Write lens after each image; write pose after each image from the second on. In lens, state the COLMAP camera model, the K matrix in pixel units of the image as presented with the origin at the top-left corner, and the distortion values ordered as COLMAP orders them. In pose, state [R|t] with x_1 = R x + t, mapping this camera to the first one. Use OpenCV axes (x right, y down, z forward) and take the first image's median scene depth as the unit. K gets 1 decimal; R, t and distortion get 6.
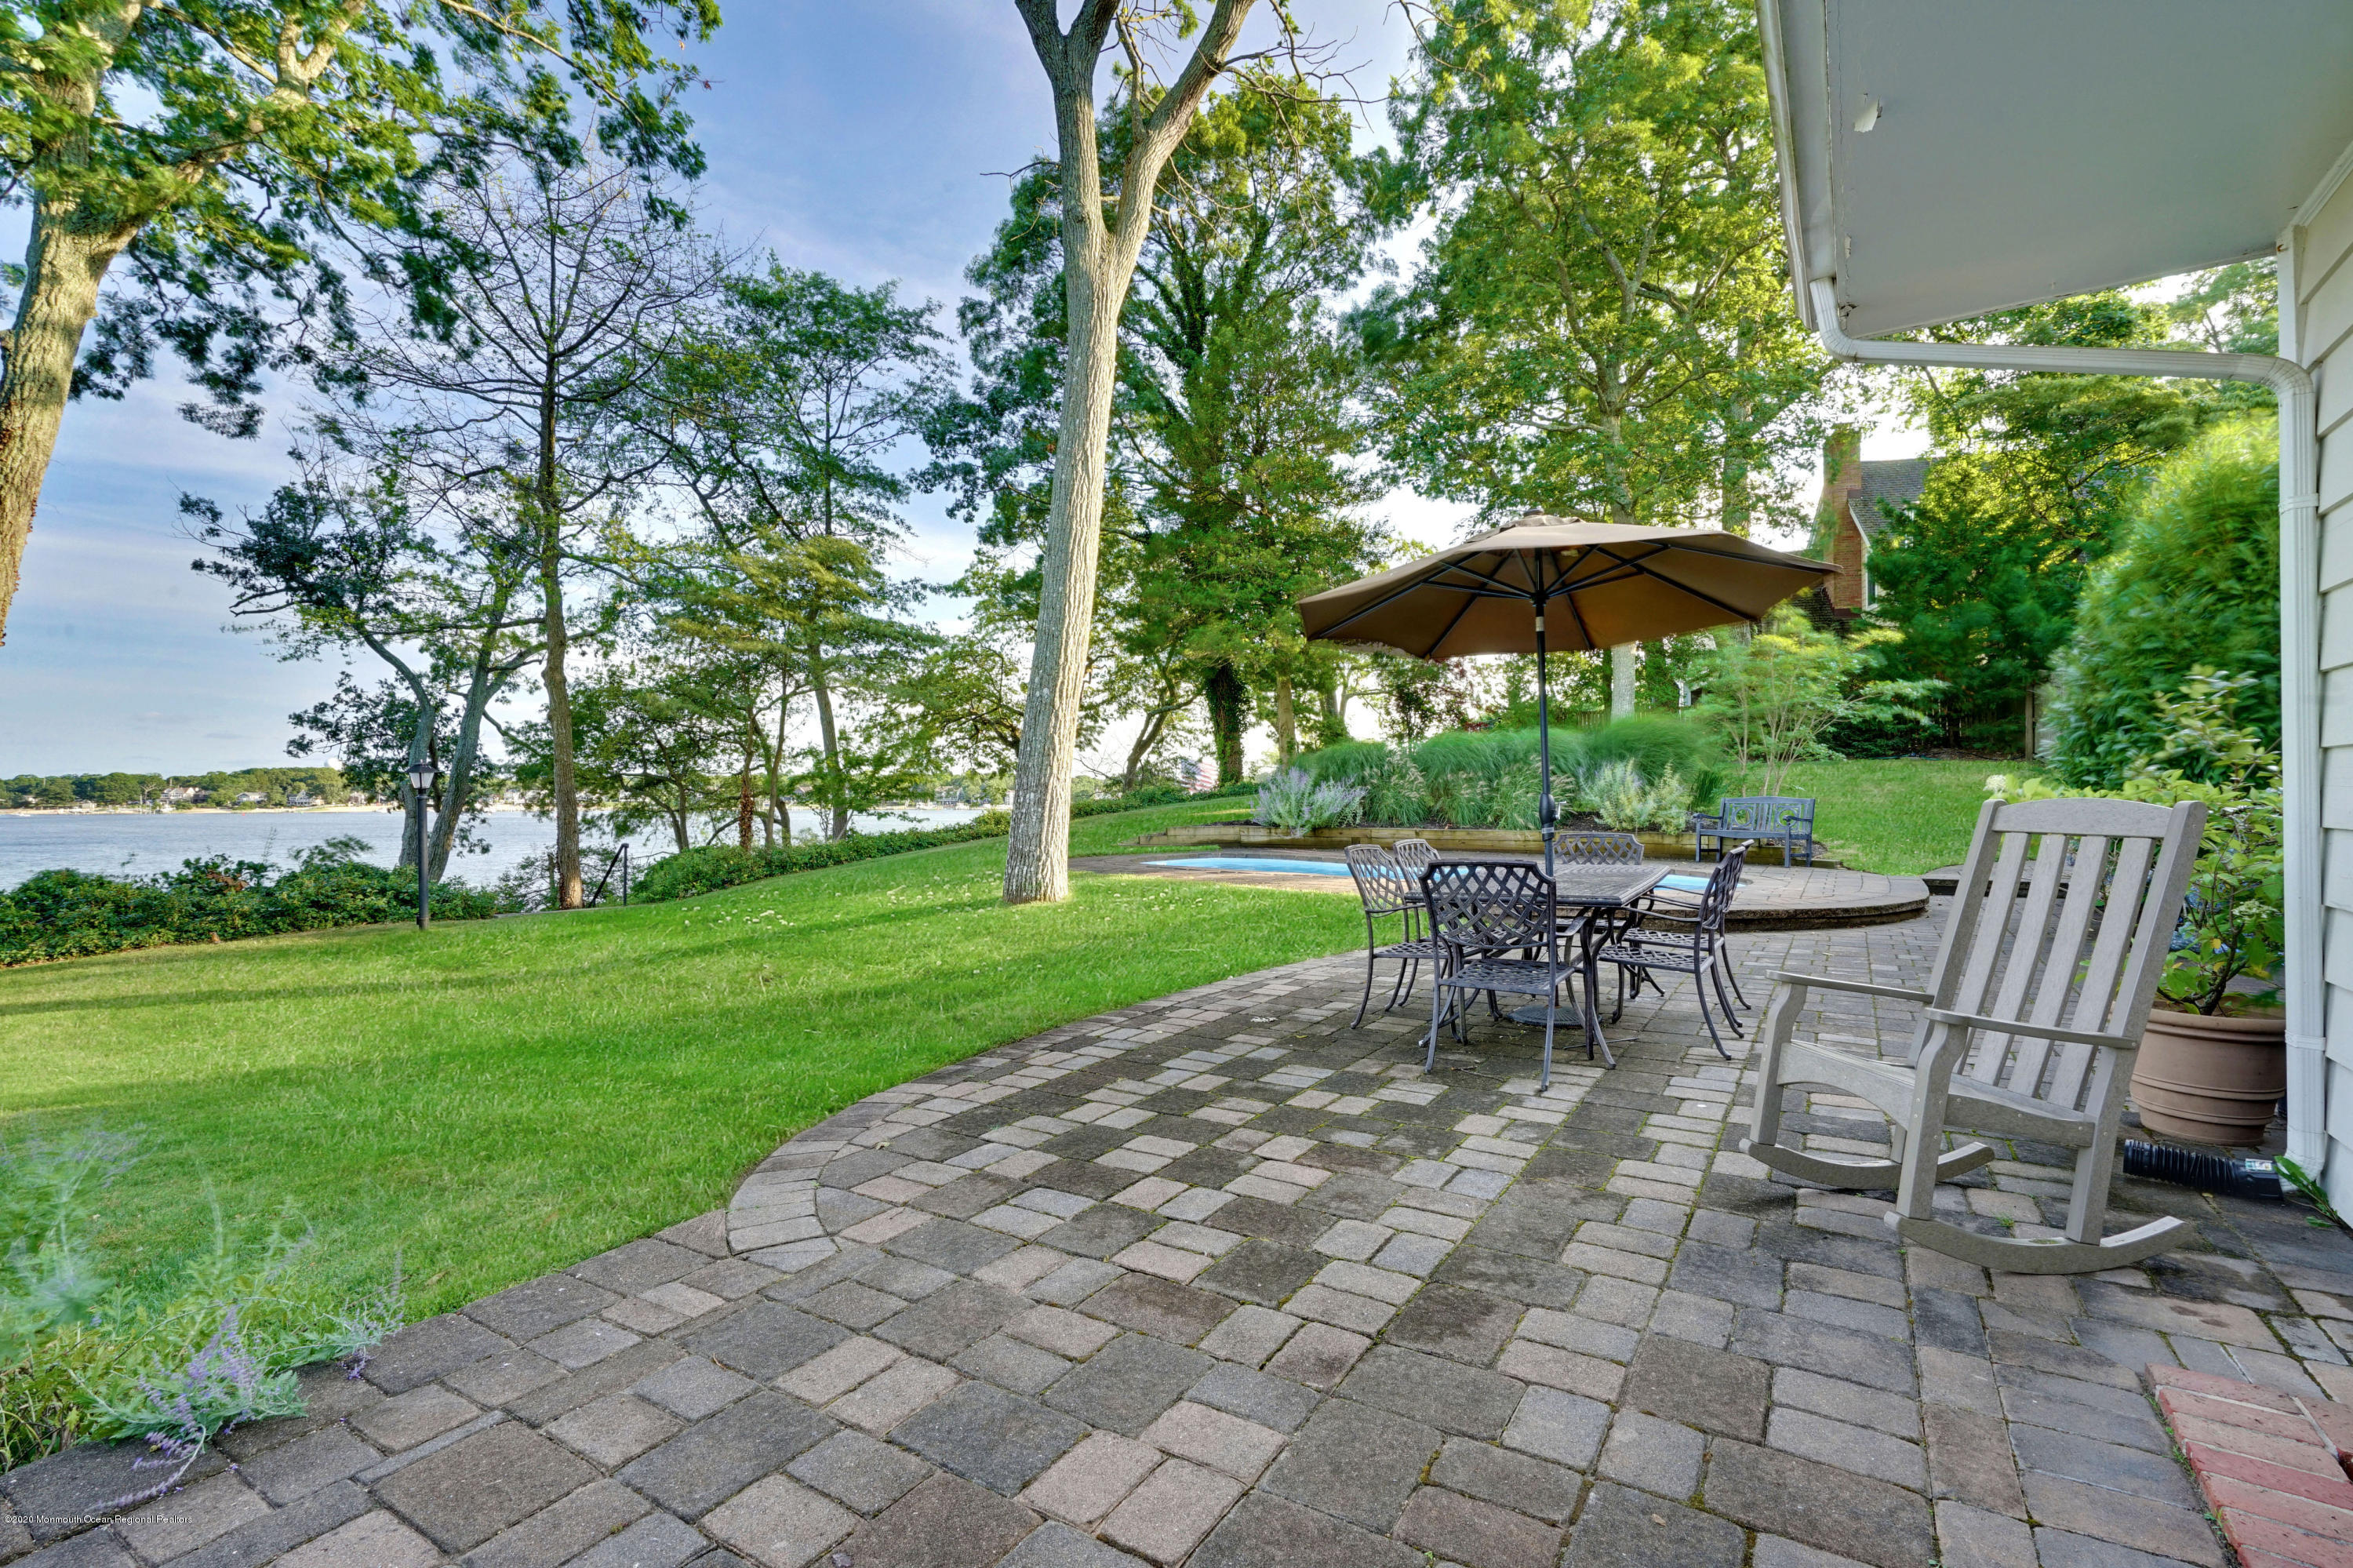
lens RADIAL K [[1060.0, 0, 1169.7], [0, 1060.0, 783.8], [0, 0, 1]] dist [-0.001481, 0.000356]
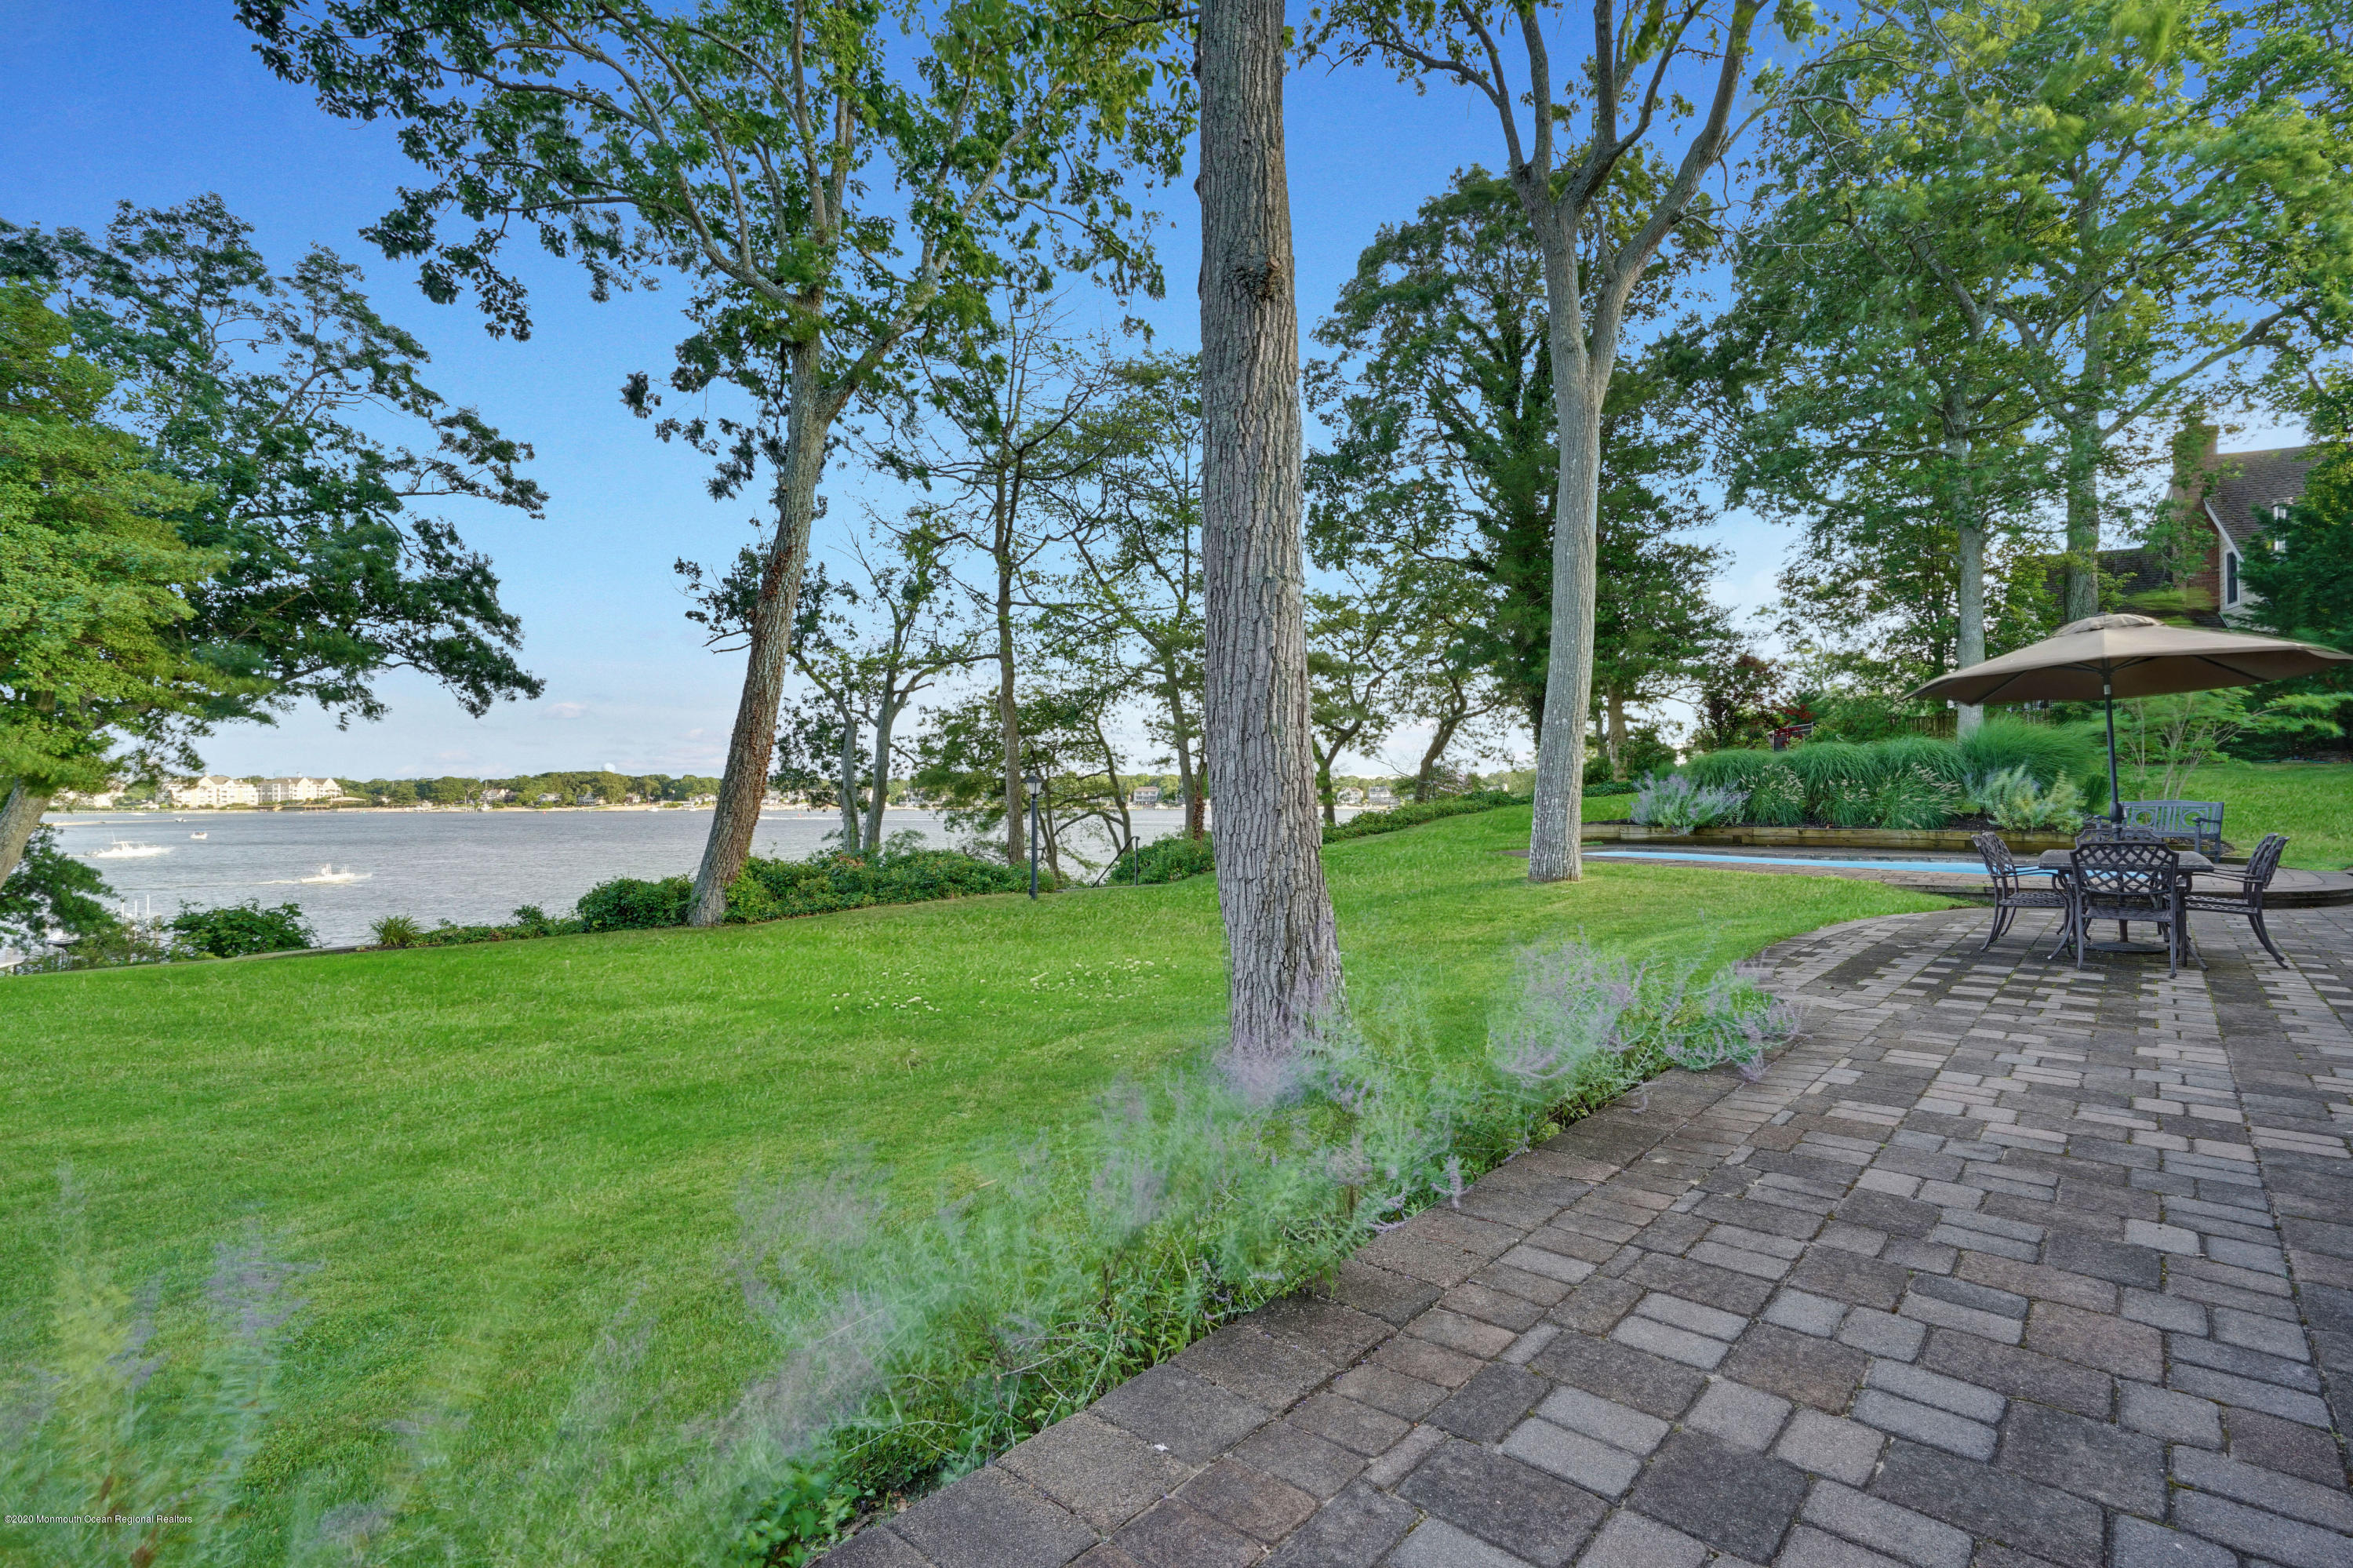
lens RADIAL K [[1060.0, 0, 1169.7], [0, 1060.0, 783.8], [0, 0, 1]] dist [-0.001481, 0.000356]
pose [[0.985064, -0.001595, -0.172180, -0.139884], [0.001469, 0.999999, -0.000857, -0.002985], [0.172181, 0.000591, 0.985065, -0.138309]]
